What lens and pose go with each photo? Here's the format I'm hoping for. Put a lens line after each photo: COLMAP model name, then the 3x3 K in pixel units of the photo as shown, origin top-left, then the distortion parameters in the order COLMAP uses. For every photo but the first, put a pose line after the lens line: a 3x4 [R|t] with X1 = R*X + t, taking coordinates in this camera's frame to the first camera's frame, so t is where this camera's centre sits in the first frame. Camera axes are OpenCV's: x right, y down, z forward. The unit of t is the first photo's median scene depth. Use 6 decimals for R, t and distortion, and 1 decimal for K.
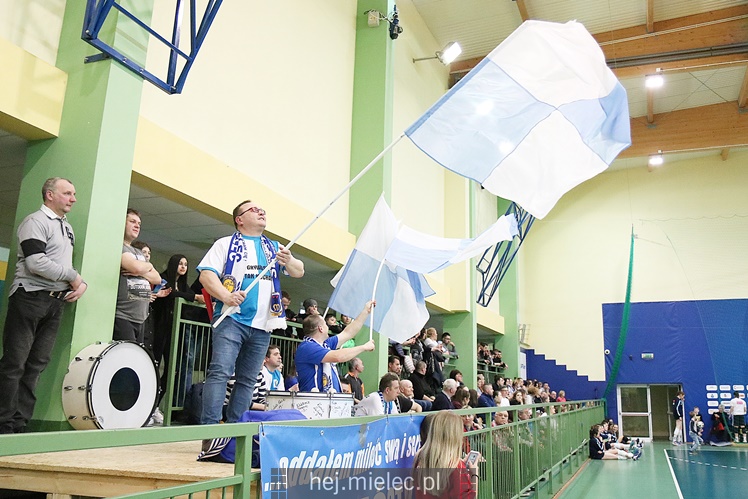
lens RADIAL K [[606.7, 0, 374.0], [0, 606.7, 249.5], [0, 0, 1]] dist [-0.151792, -0.000771]
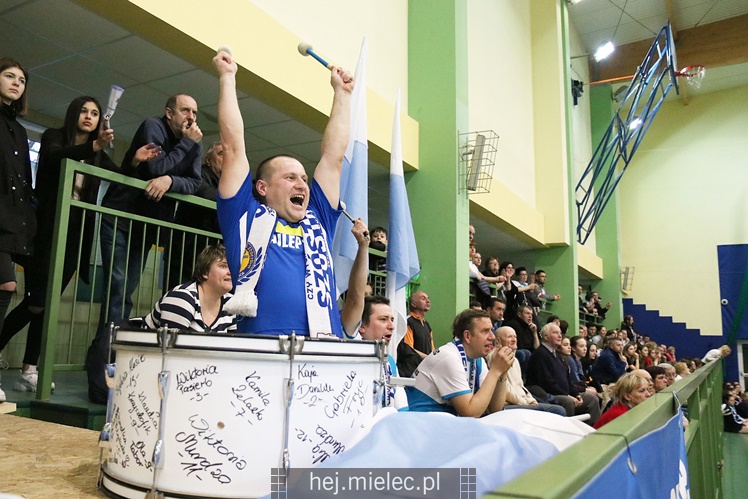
lens RADIAL K [[564.4, 0, 374.0], [0, 564.4, 249.5], [0, 0, 1]] dist [-0.002616, -0.000305]
pose [[0.990827, -0.026717, -0.132465, 0.000707], [0.034873, 0.997611, 0.059636, 0.044884], [0.130556, -0.063708, 0.989392, 0.182154]]
